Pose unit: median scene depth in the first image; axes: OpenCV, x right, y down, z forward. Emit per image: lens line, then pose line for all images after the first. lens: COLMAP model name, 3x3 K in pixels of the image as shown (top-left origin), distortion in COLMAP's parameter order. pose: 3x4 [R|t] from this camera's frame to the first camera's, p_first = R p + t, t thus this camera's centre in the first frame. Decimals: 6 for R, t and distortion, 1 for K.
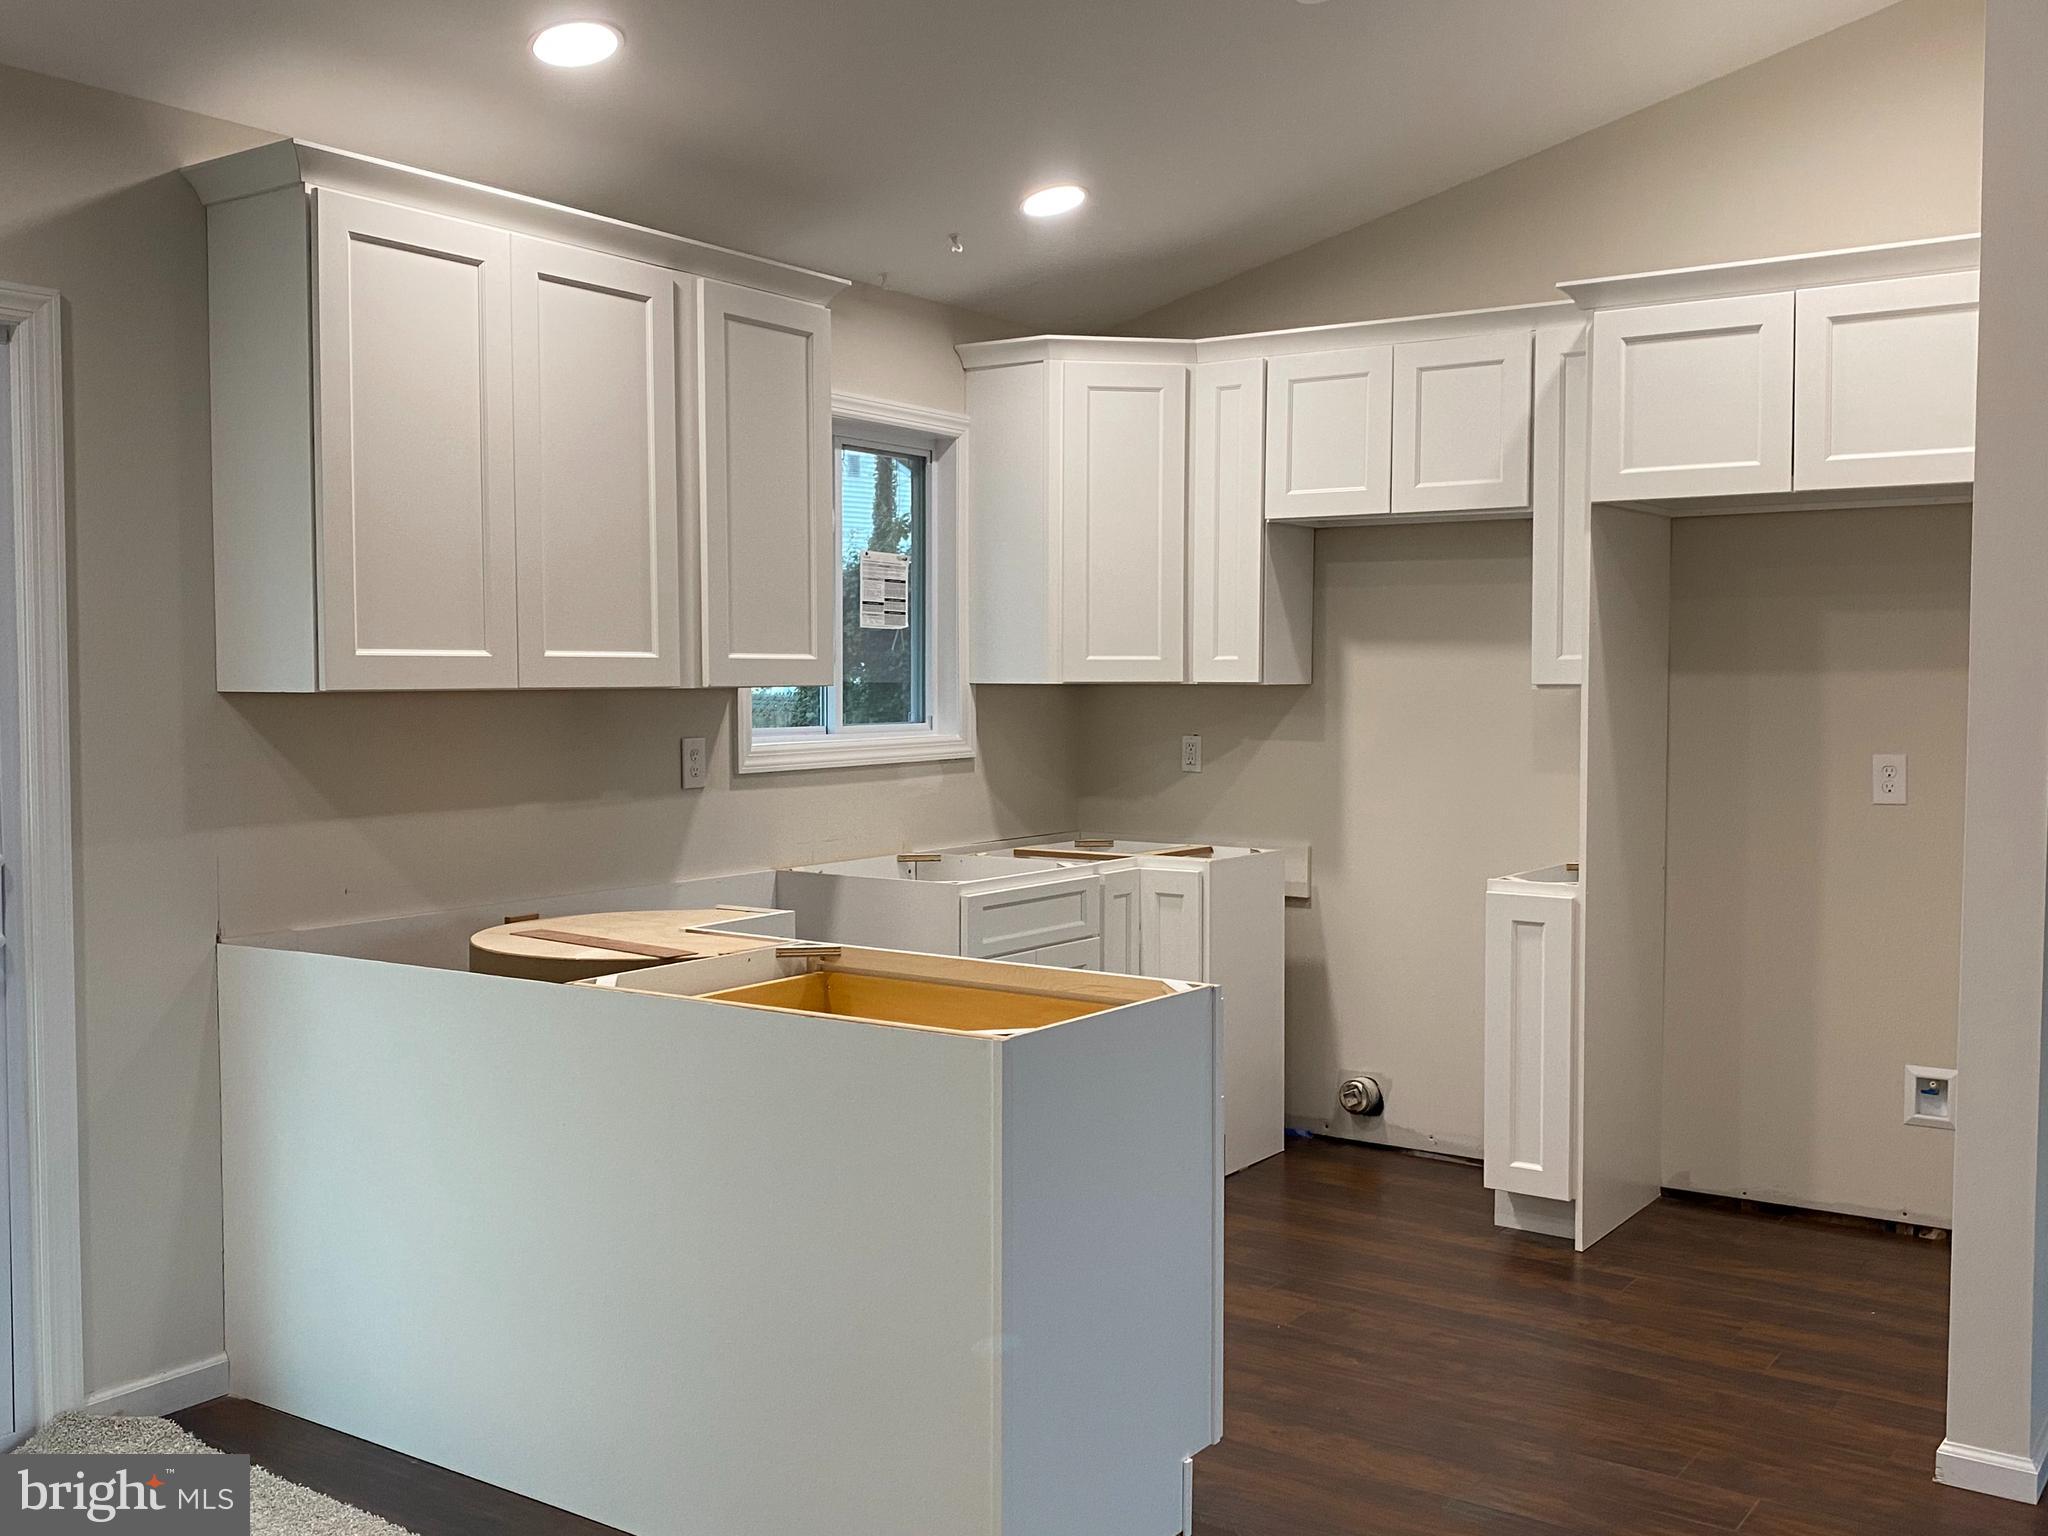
lens RADIAL K [[1975.1, 0, 1024.0], [0, 1975.1, 768.0], [0, 0, 1]] dist [0.145011, -0.273566]
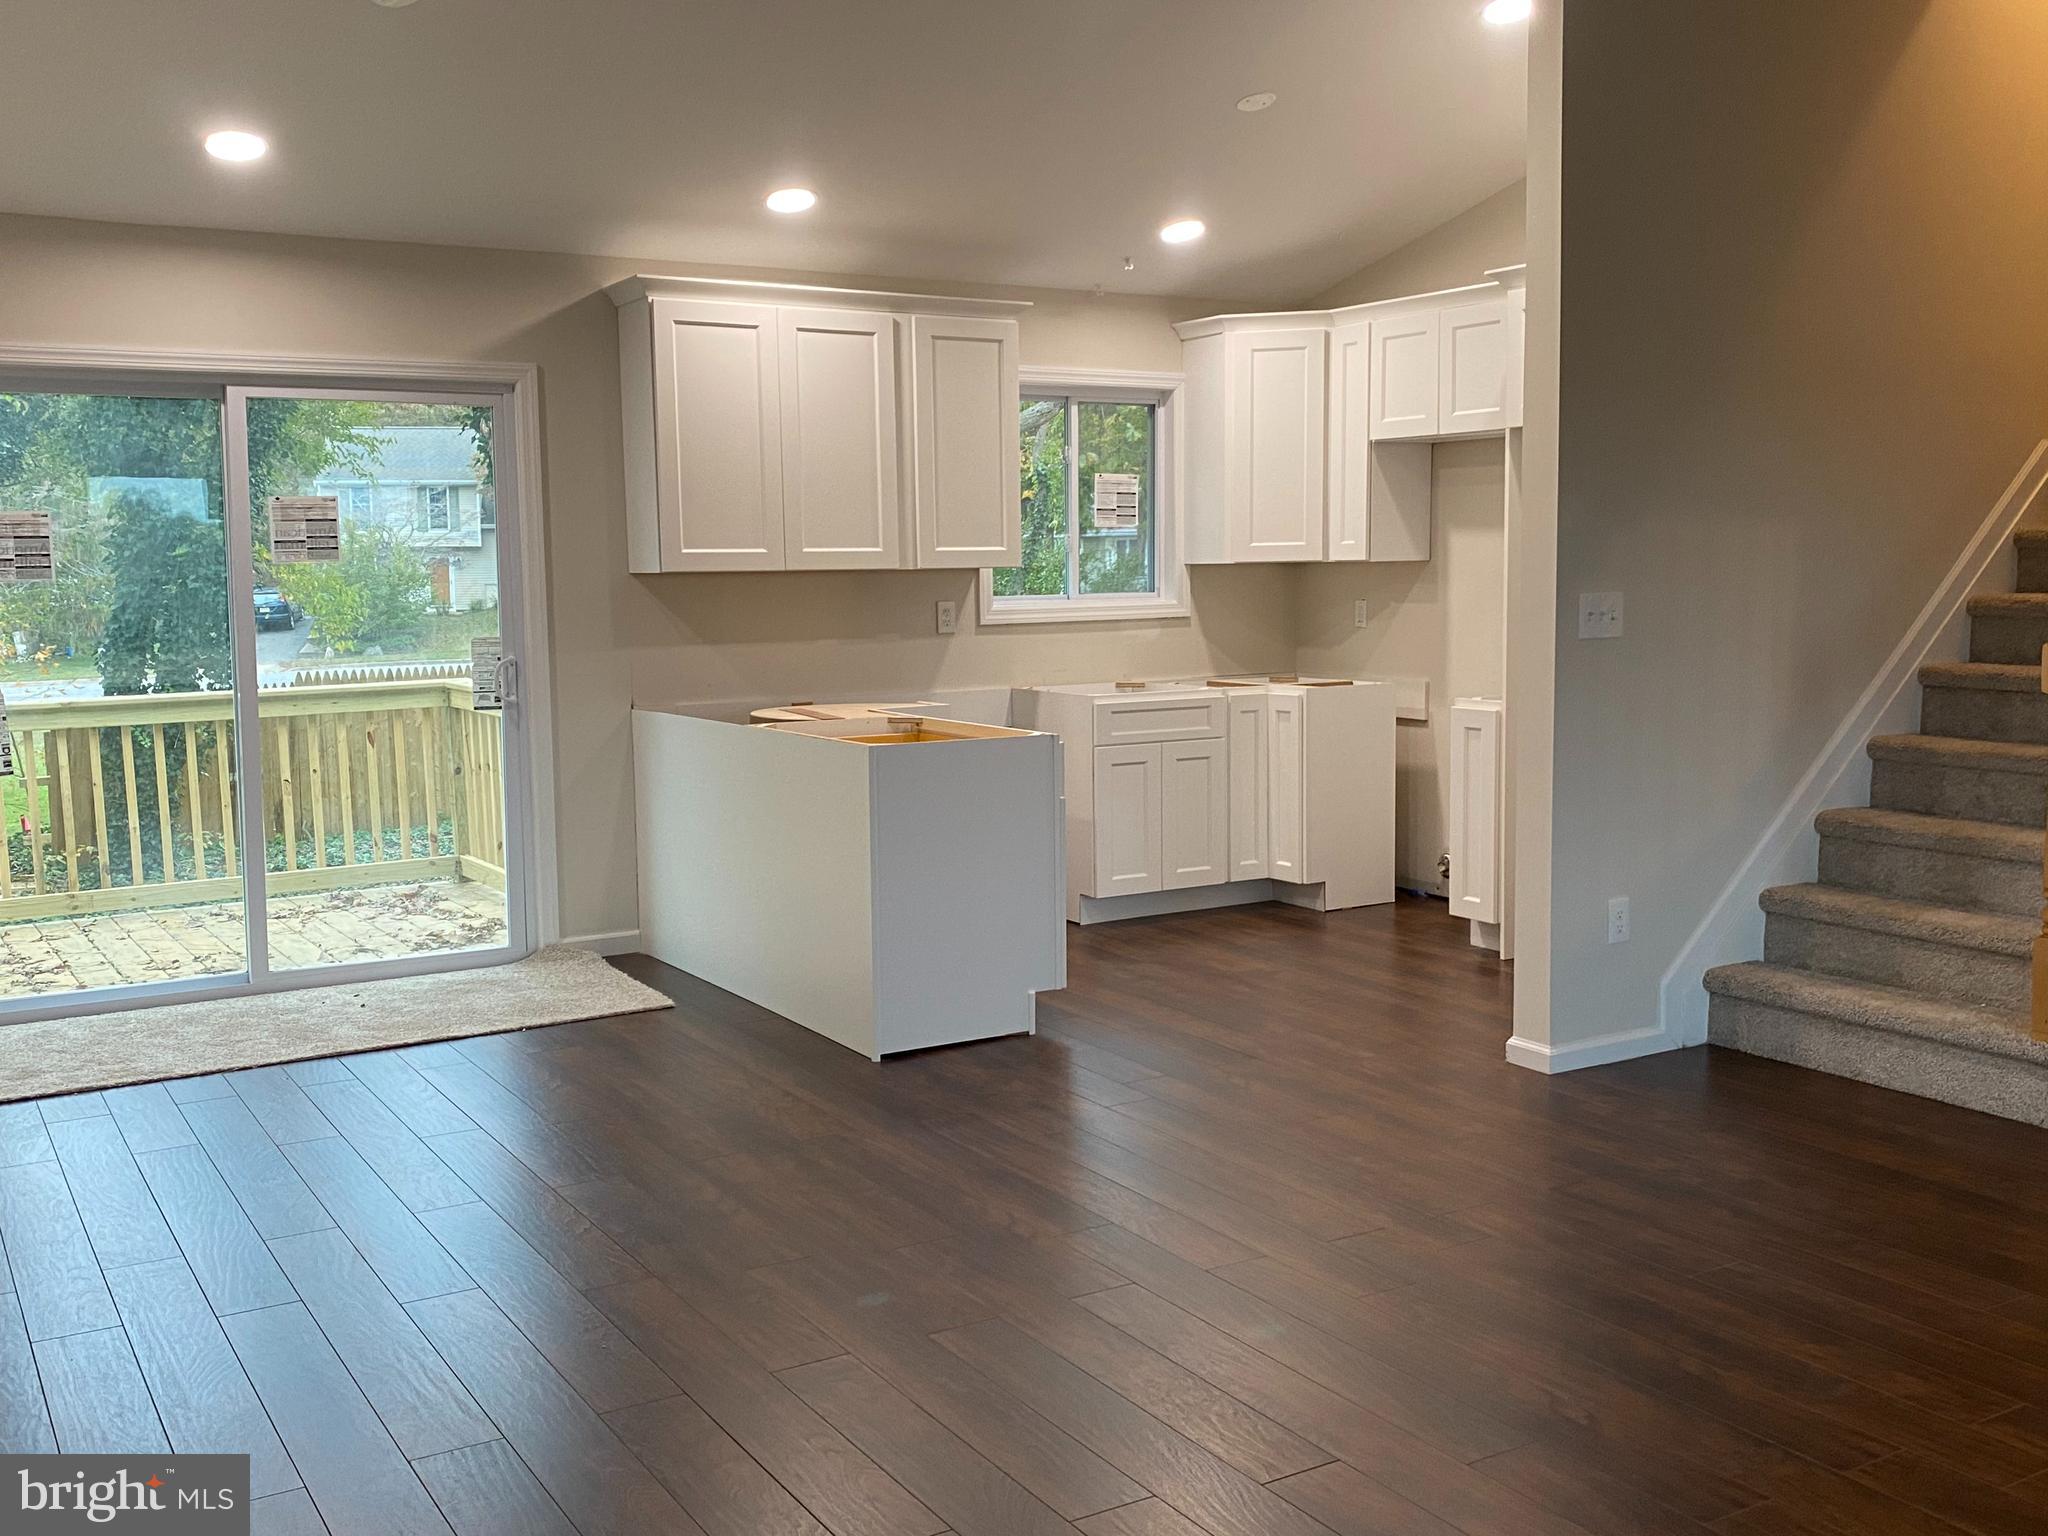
lens RADIAL K [[1972.1, 0, 1024.0], [0, 1972.1, 768.0], [0, 0, 1]] dist [0.163387, 0.000102]
pose [[0.912160, 0.029518, -0.408769, 0.489246], [-0.005936, 0.998250, 0.058839, 0.022310], [0.409790, -0.051245, 0.910739, -0.379082]]
